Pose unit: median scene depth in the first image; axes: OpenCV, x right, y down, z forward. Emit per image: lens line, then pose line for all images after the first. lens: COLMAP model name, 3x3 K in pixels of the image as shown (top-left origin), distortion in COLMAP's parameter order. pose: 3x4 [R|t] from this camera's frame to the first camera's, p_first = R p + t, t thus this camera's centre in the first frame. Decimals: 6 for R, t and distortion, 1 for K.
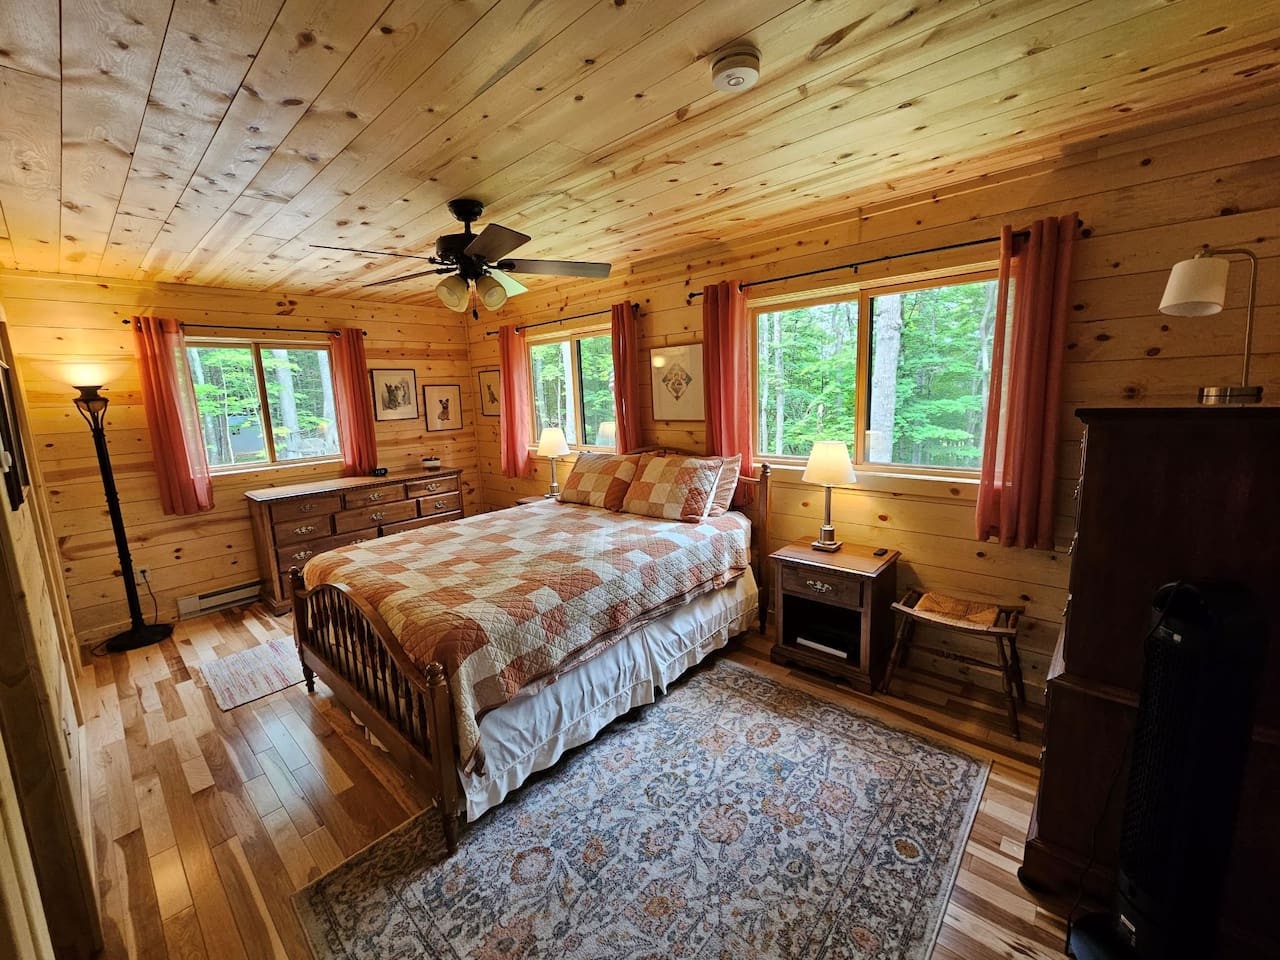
lens RADIAL K [[525.3, 0, 638.3], [0, 525.3, 476.3], [0, 0, 1]] dist [-0.002756, -0.000039]
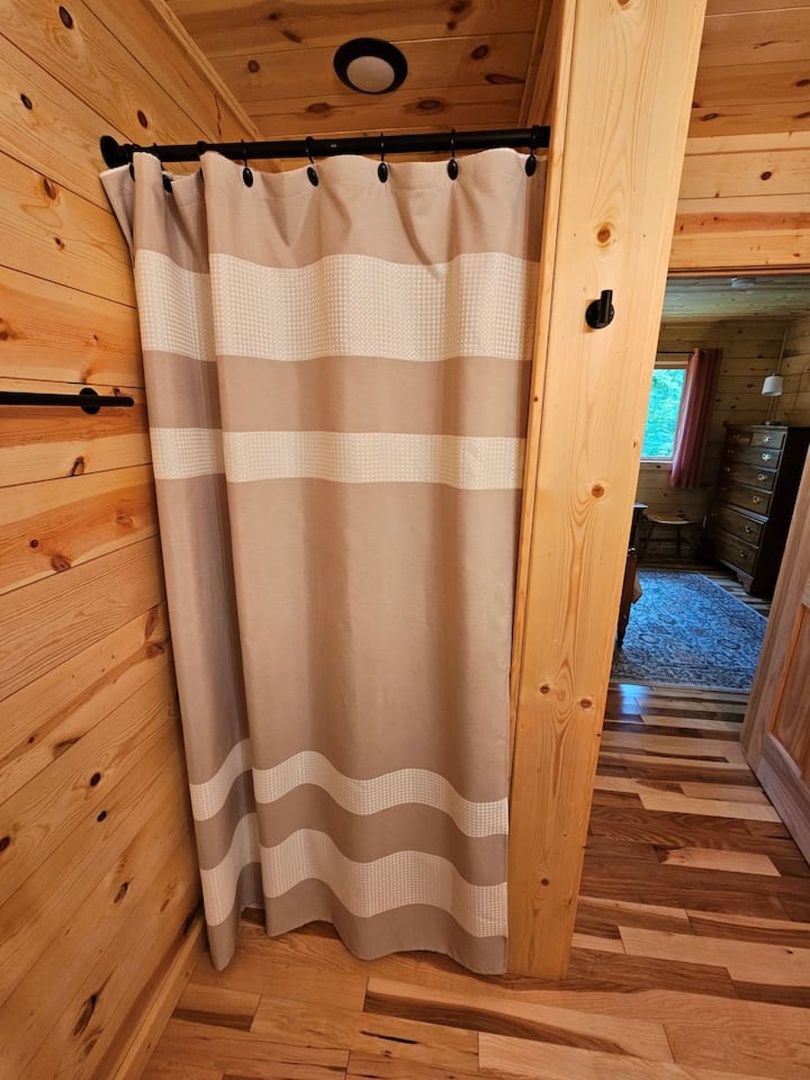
lens RADIAL K [[443.3, 0, 411.0], [0, 443.3, 537.7], [0, 0, 1]] dist [-0.002756, -0.000039]
pose [[0.808070, -0.111222, 0.578492, -1.993897], [0.048259, 0.991213, 0.123162, 0.067738], [-0.587107, -0.071605, 0.806336, 0.147516]]
